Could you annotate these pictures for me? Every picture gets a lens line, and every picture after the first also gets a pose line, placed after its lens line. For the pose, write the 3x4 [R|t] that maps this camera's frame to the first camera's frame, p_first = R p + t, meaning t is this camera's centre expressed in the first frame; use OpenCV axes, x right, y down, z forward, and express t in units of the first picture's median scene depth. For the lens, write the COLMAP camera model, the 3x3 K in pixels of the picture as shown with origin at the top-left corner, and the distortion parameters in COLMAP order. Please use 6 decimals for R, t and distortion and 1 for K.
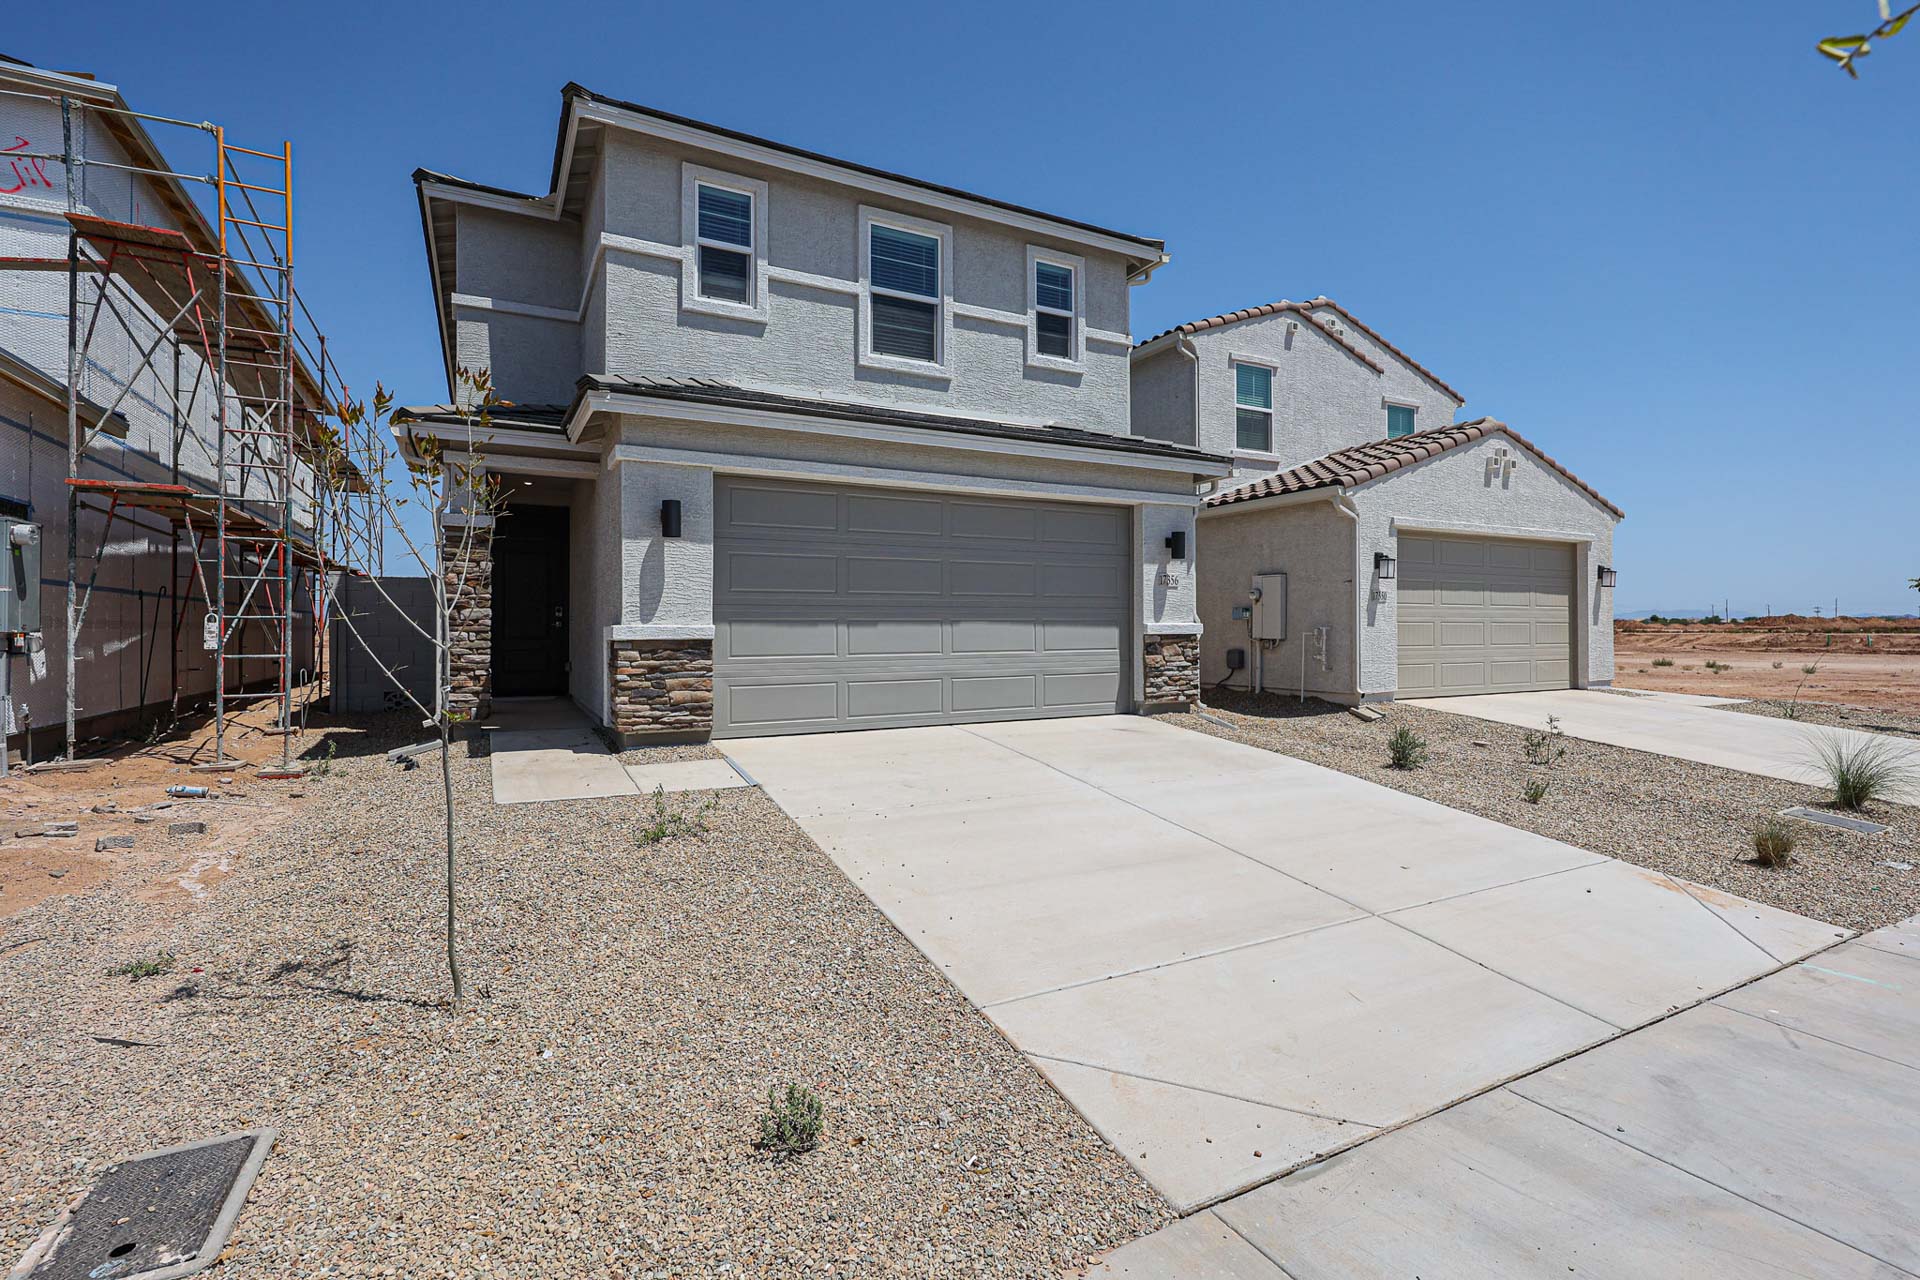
lens RADIAL K [[884.2, 0, 960.1], [0, 884.2, 614.7], [0, 0, 1]] dist [-0.001917, -0.000032]
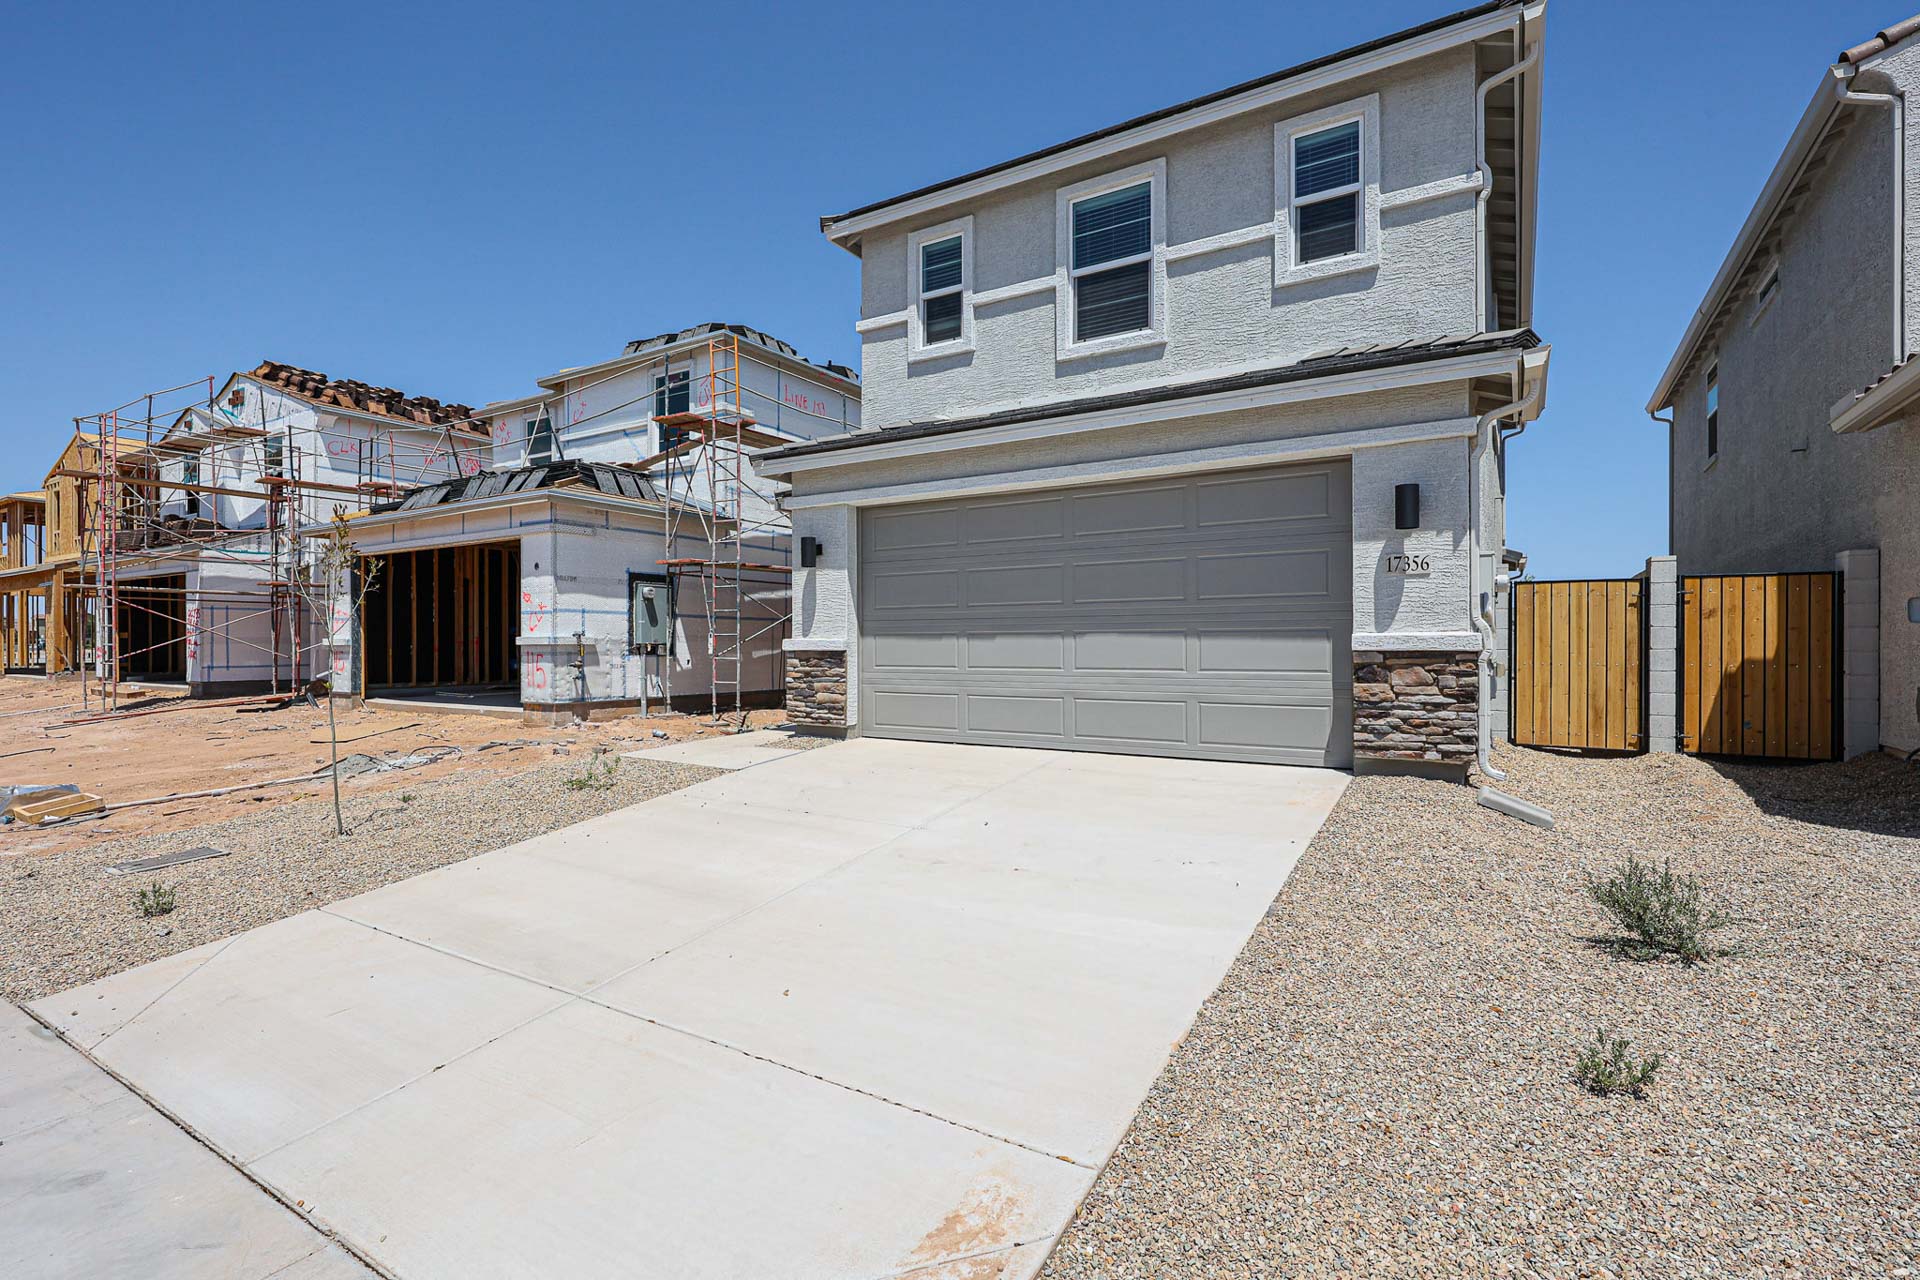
lens RADIAL K [[883.8, 0, 960.0], [0, 883.8, 640.0], [0, 0, 1]] dist [0.000203, 0.000263]
pose [[0.501198, -0.001222, -0.865332, 0.624975], [0.013535, 0.999888, 0.006427, 0.006306], [0.865227, -0.014933, 0.501158, 0.419389]]
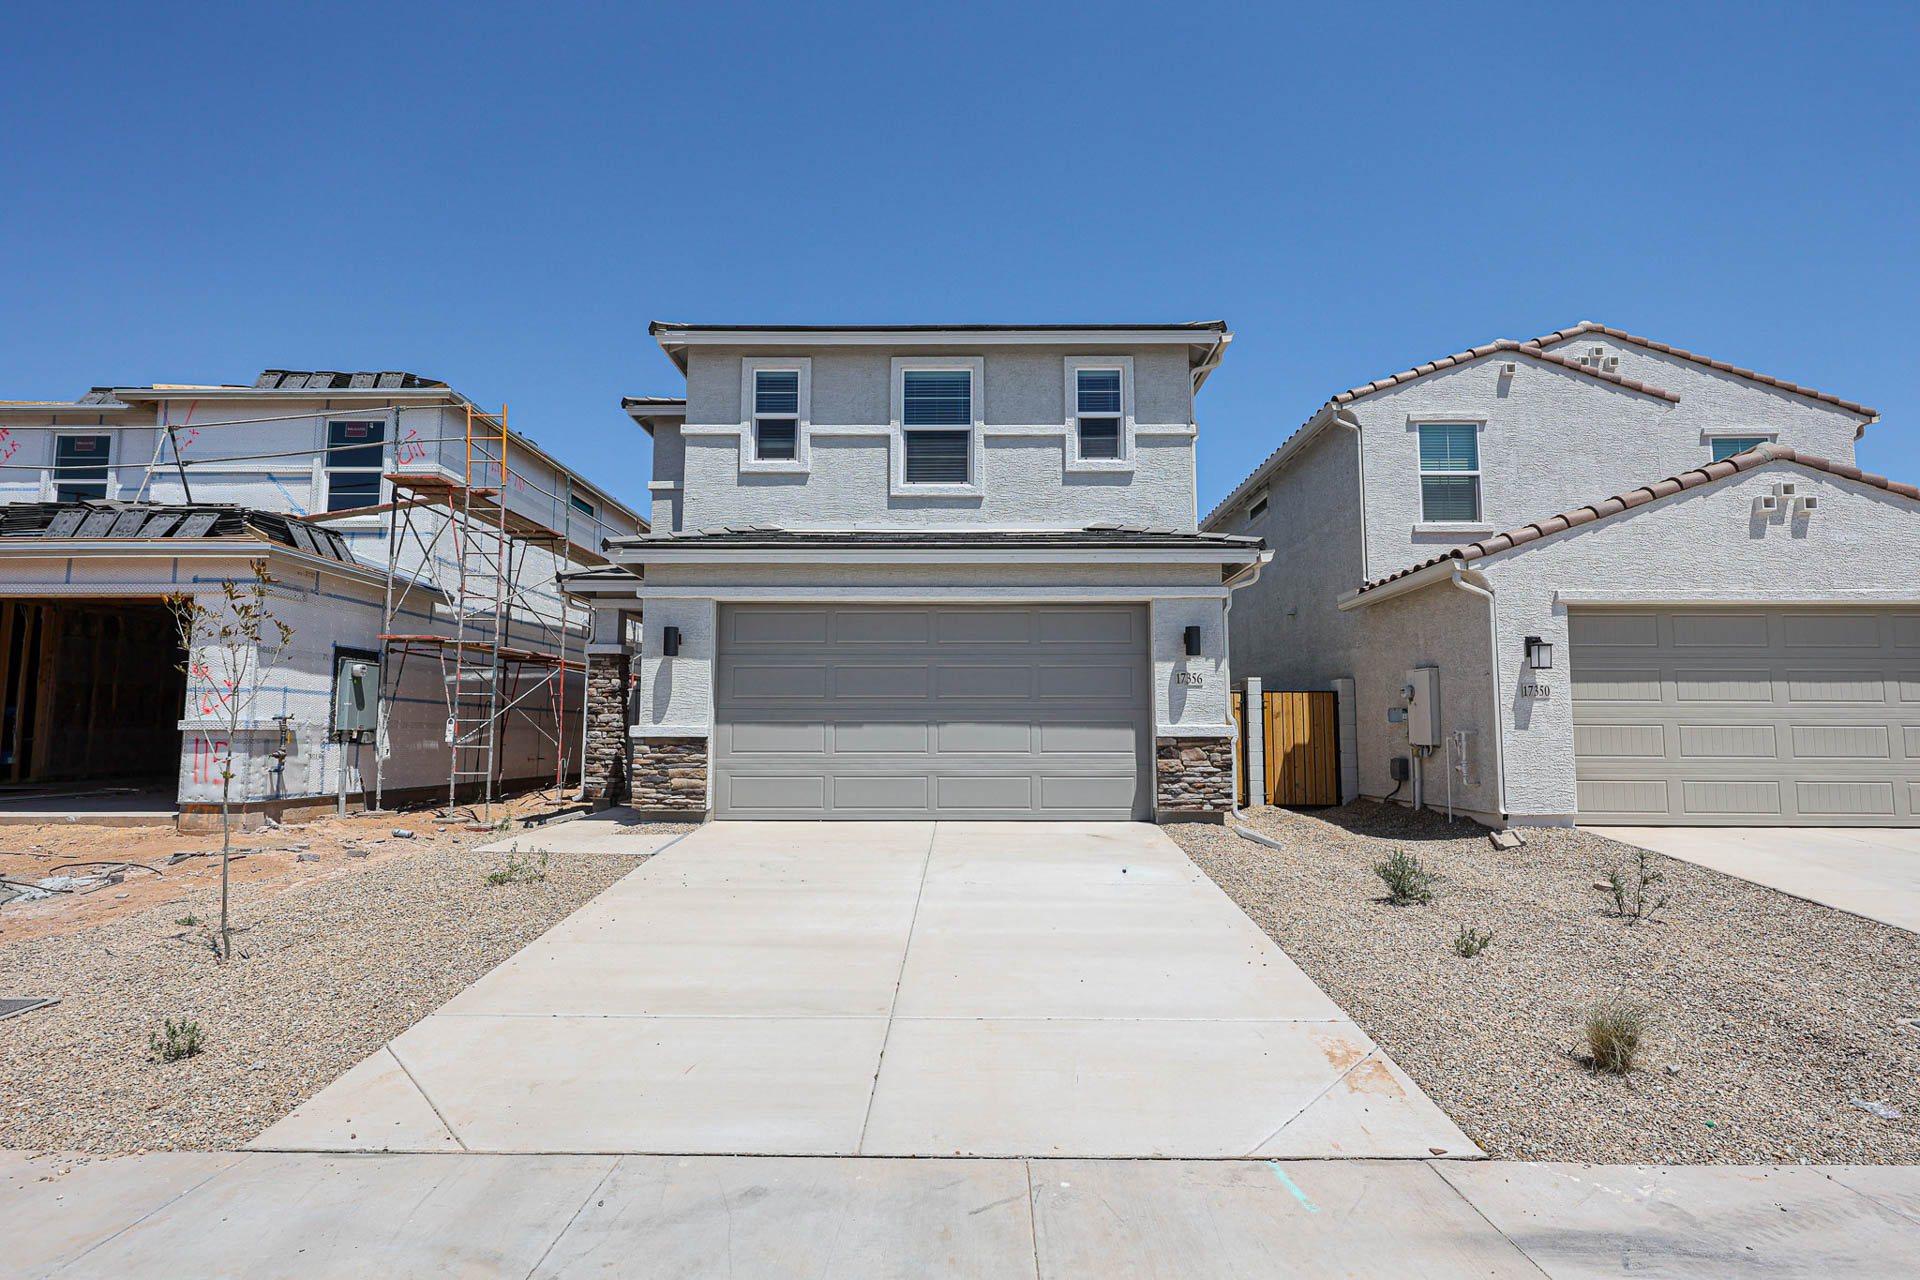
lens RADIAL K [[872.4, 0, 955.1], [0, 872.4, 655.5], [0, 0, 1]] dist [-0.000691, 0.000543]
pose [[0.875143, -0.039936, -0.482213, 0.470282], [0.002536, 0.996953, -0.077963, 0.007735], [0.483857, 0.067006, 0.872578, 0.078362]]
